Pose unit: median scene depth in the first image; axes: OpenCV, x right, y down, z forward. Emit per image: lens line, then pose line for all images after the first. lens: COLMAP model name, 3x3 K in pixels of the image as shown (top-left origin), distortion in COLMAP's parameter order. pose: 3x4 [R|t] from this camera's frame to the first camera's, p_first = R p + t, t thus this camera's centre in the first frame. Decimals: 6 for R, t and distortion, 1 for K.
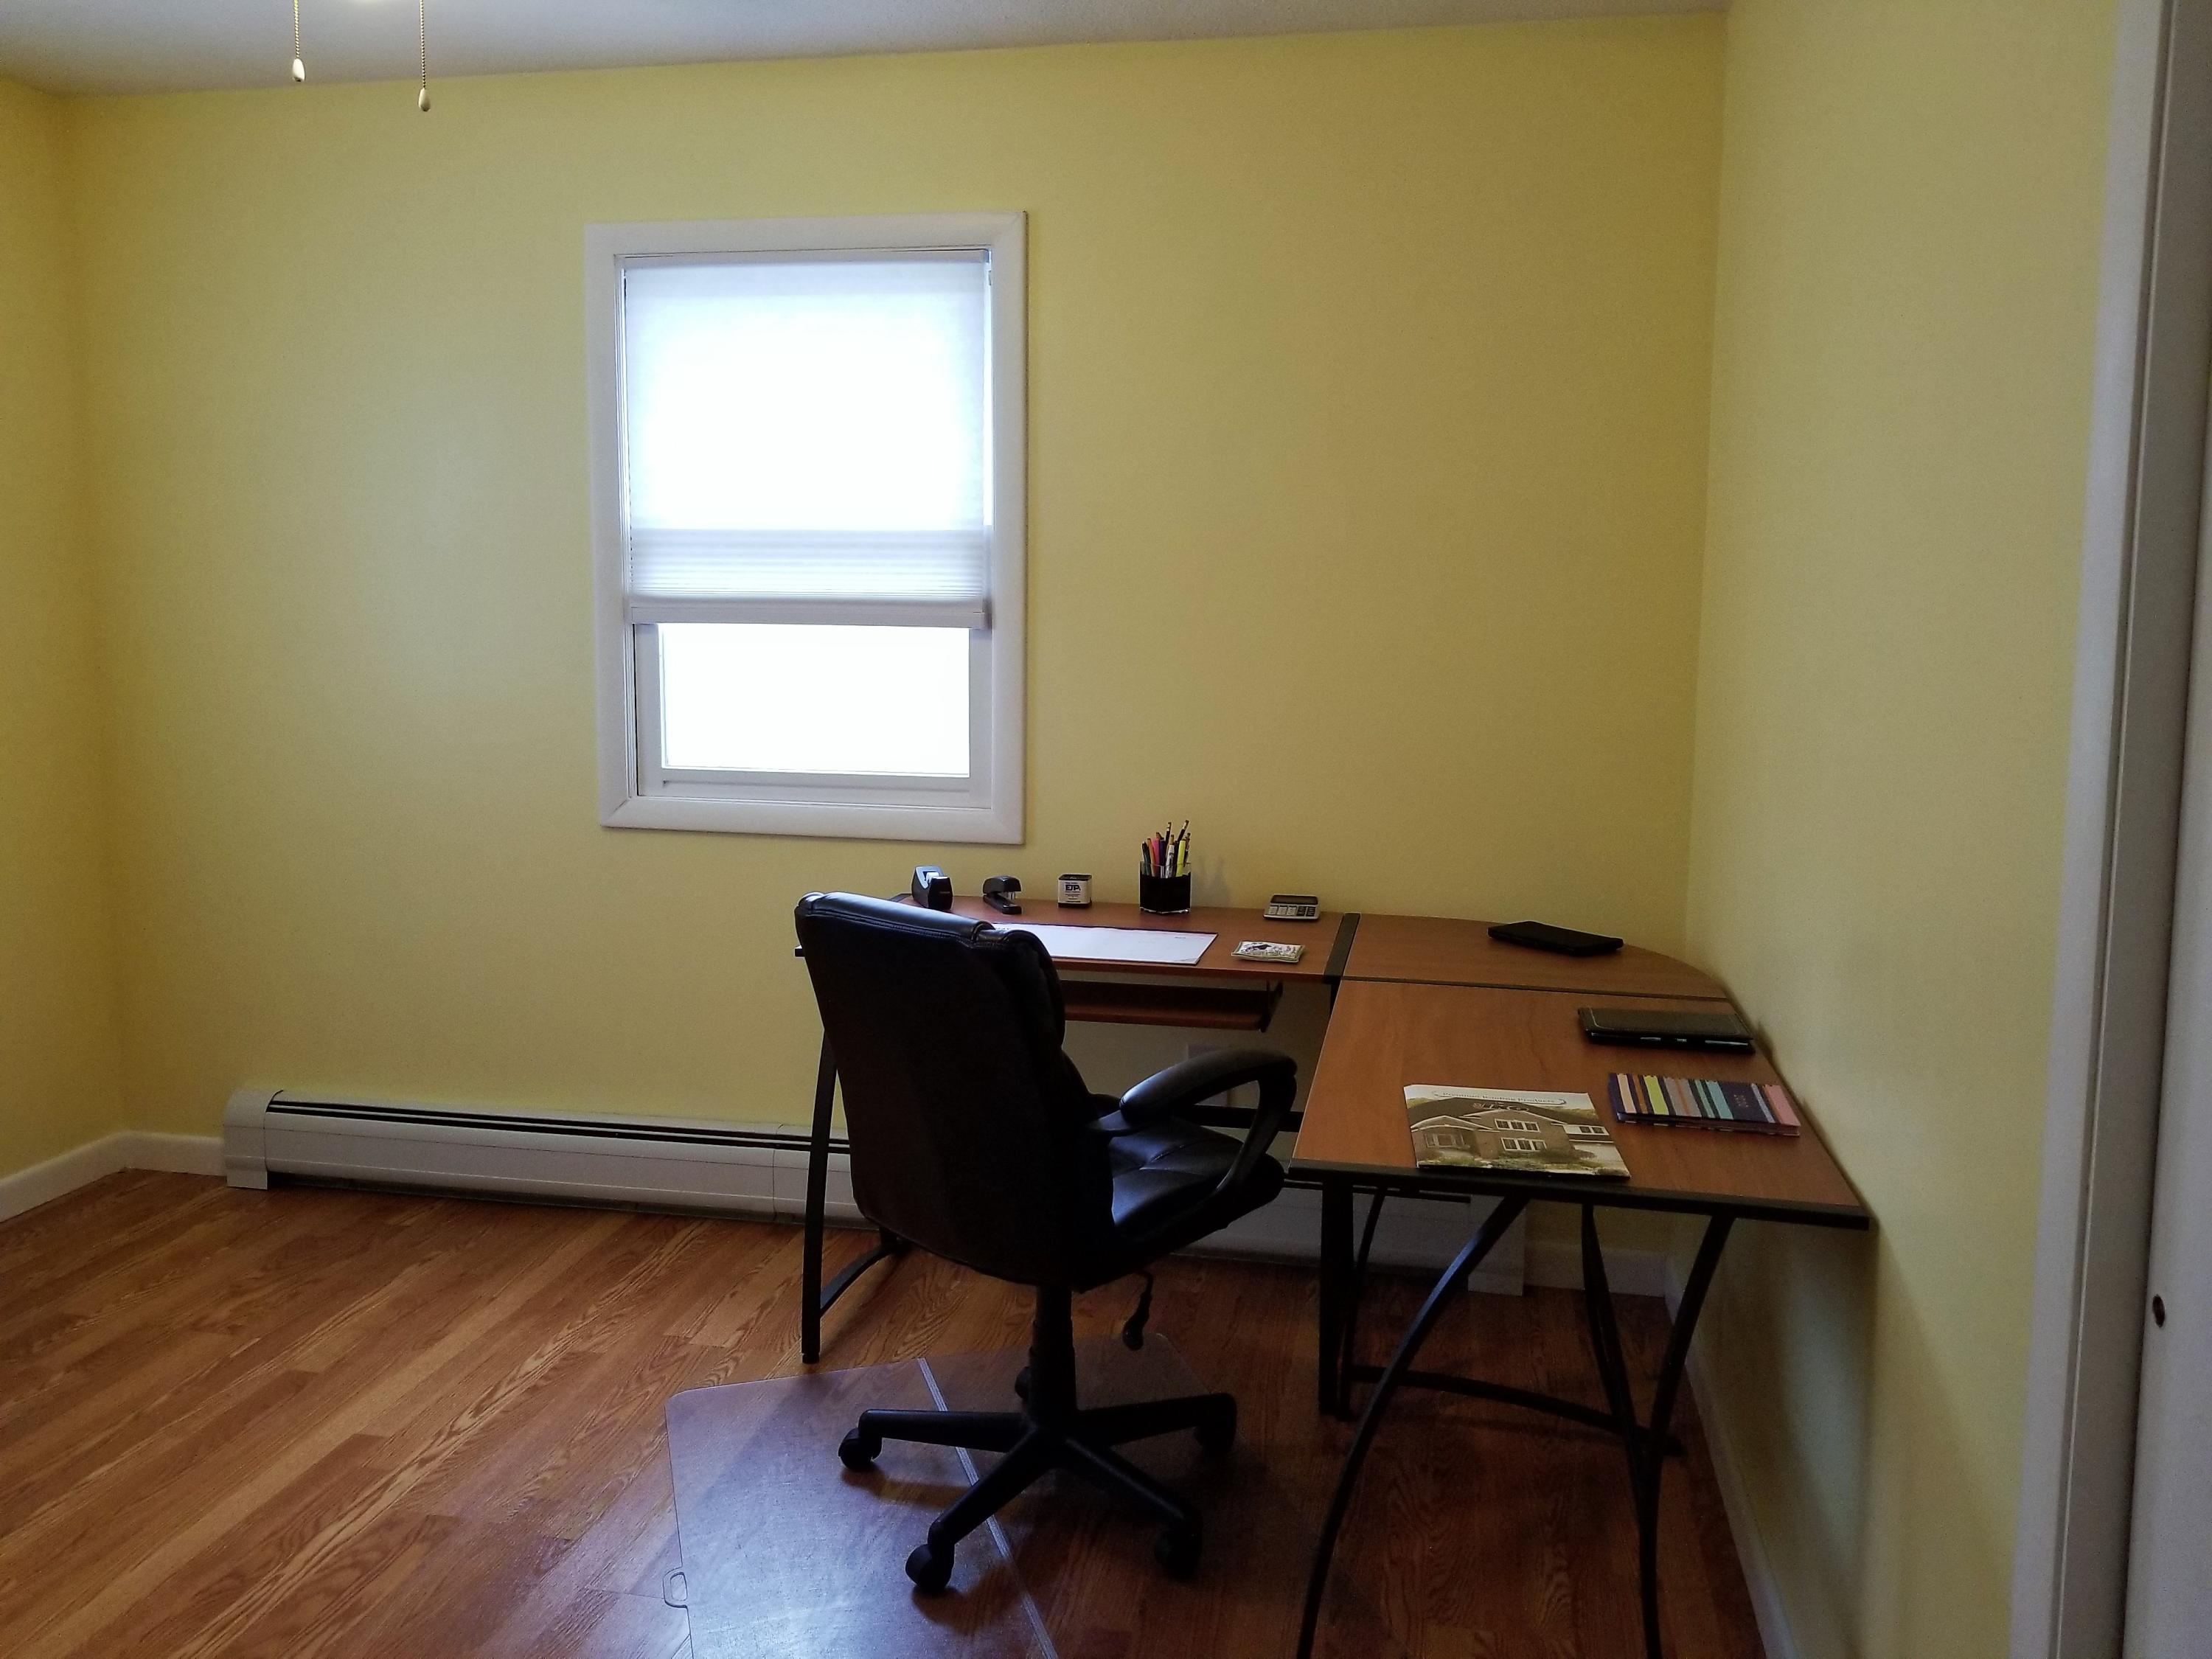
lens RADIAL K [[1728.4, 0, 1083.2], [0, 1728.4, 775.4], [0, 0, 1]] dist [0.092965, -0.179202]
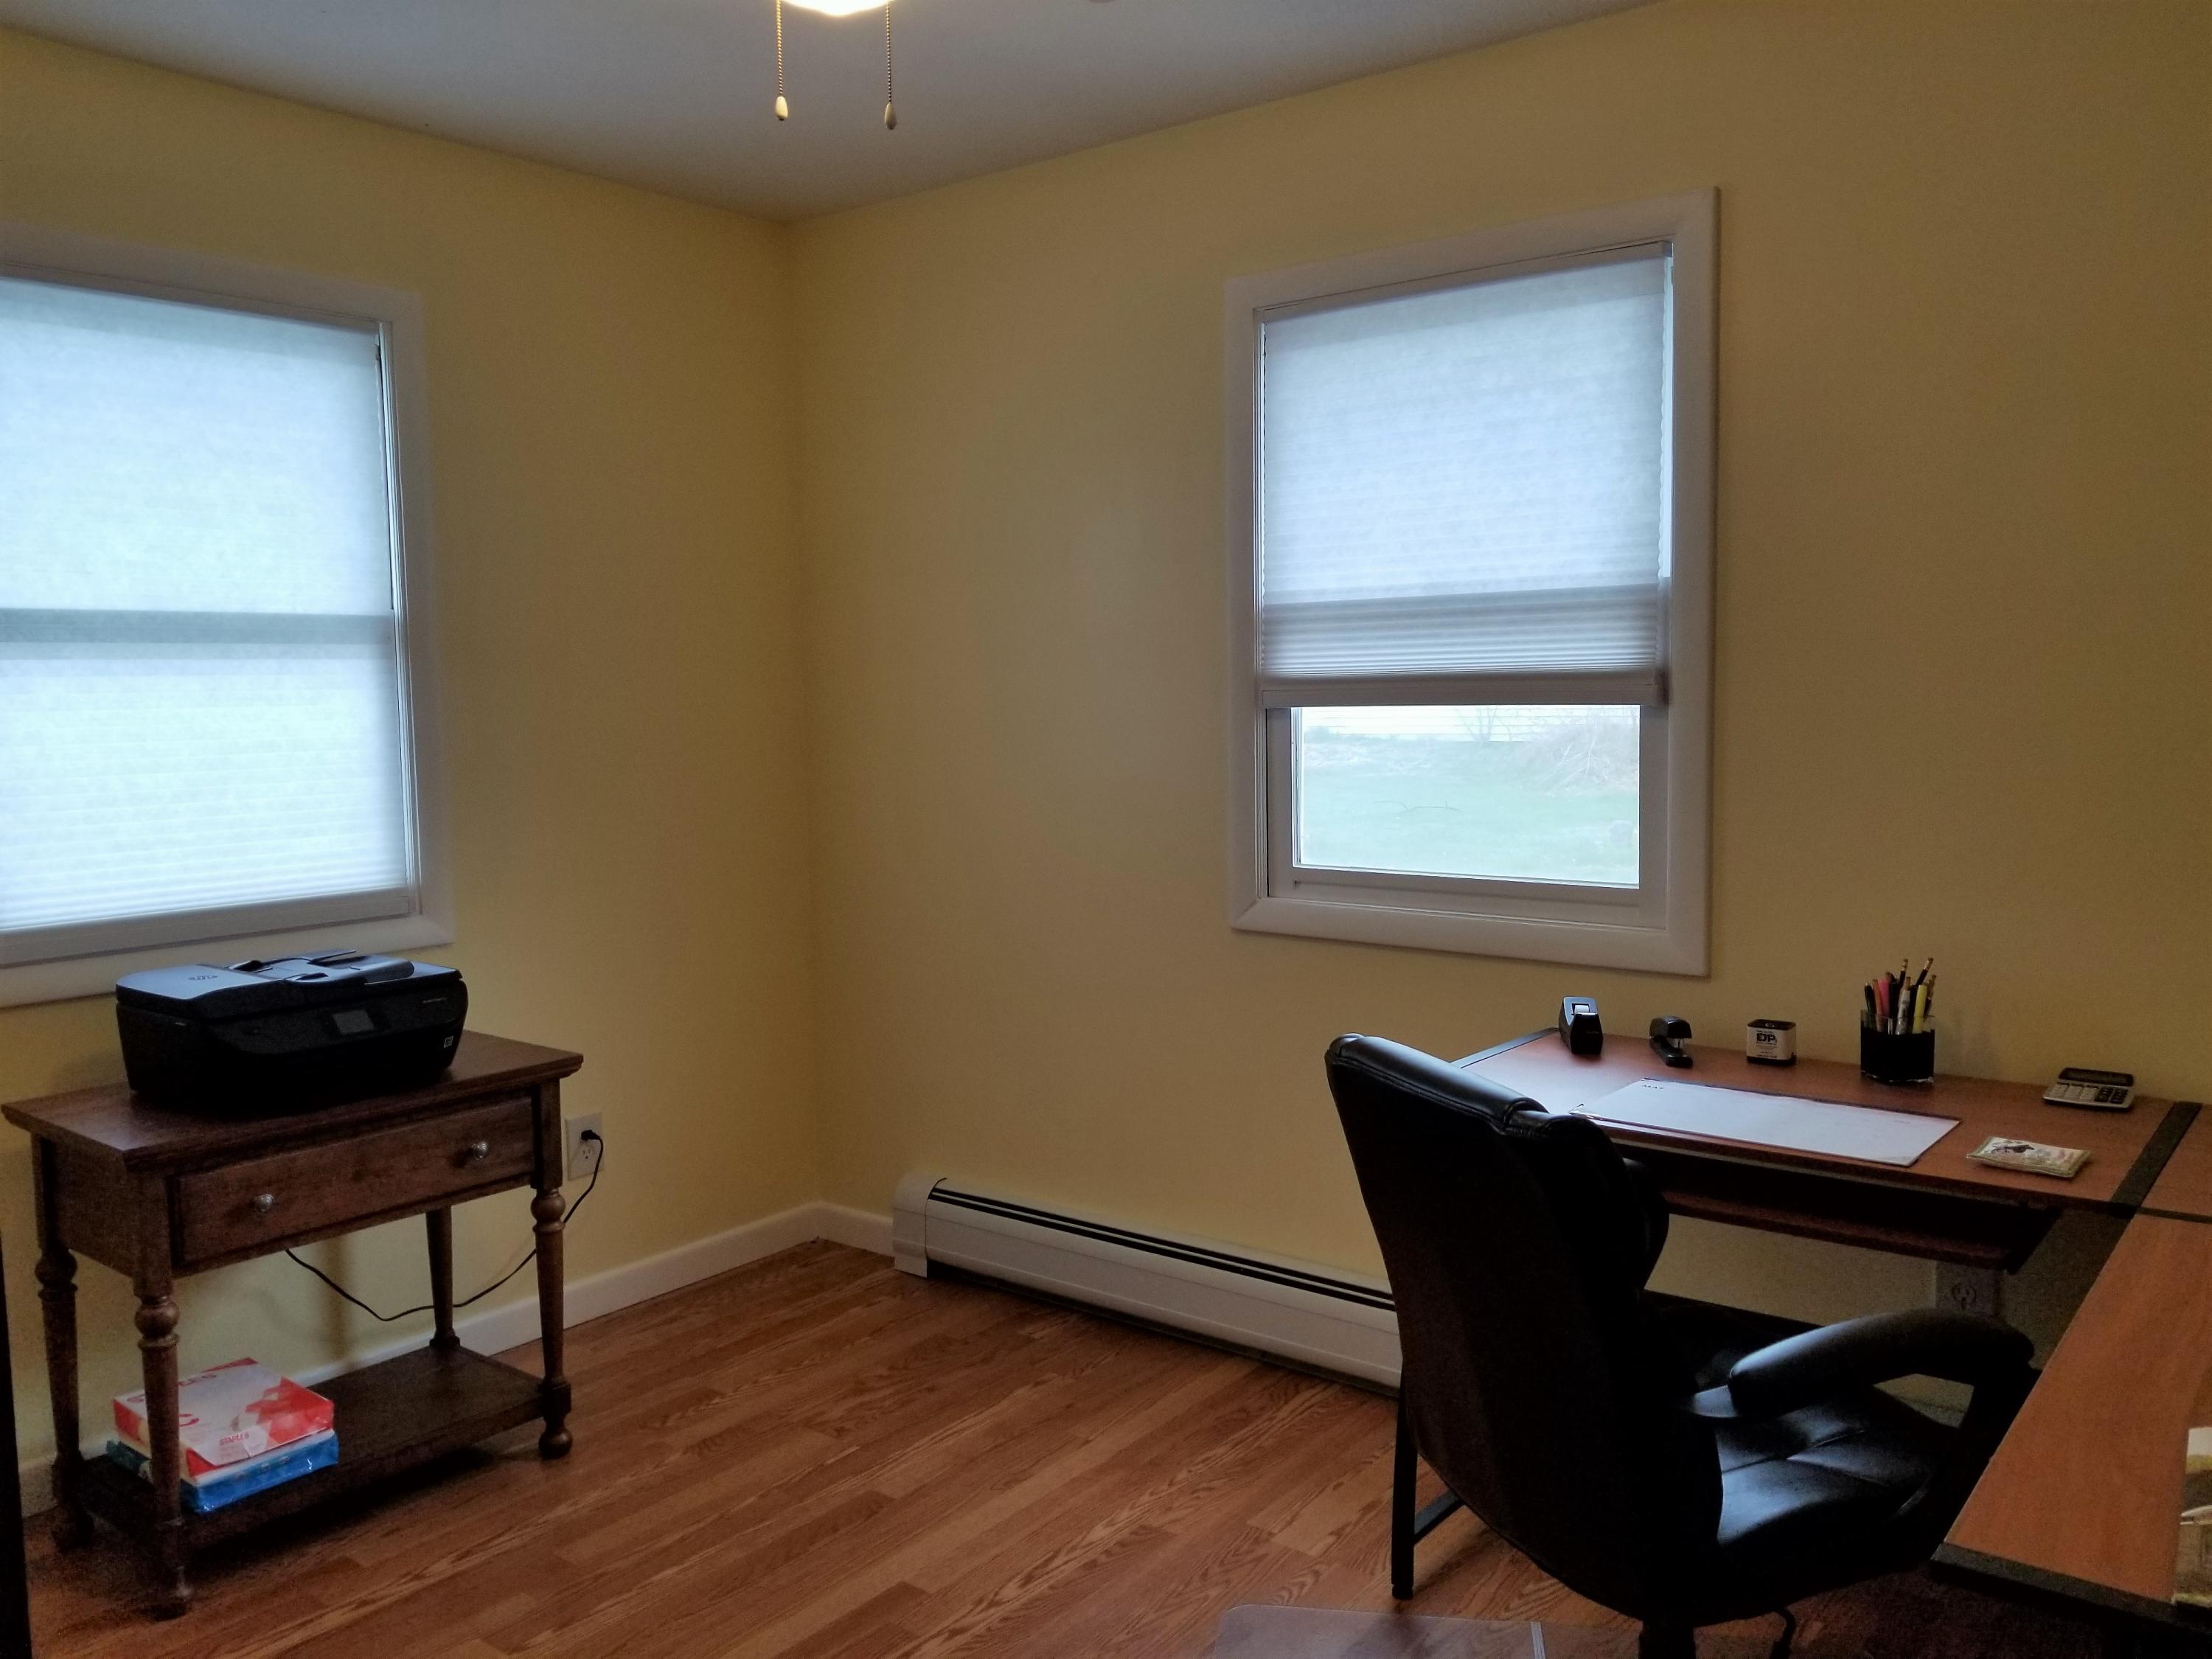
lens RADIAL K [[1651.2, 0, 1176.6], [0, 1651.2, 792.9], [0, 0, 1]] dist [0.070930, -0.144639]
pose [[0.893916, 0.006242, -0.448191, 0.093628], [-0.022005, 0.999309, -0.029972, -0.016812], [0.447694, 0.036655, 0.893435, 0.221405]]
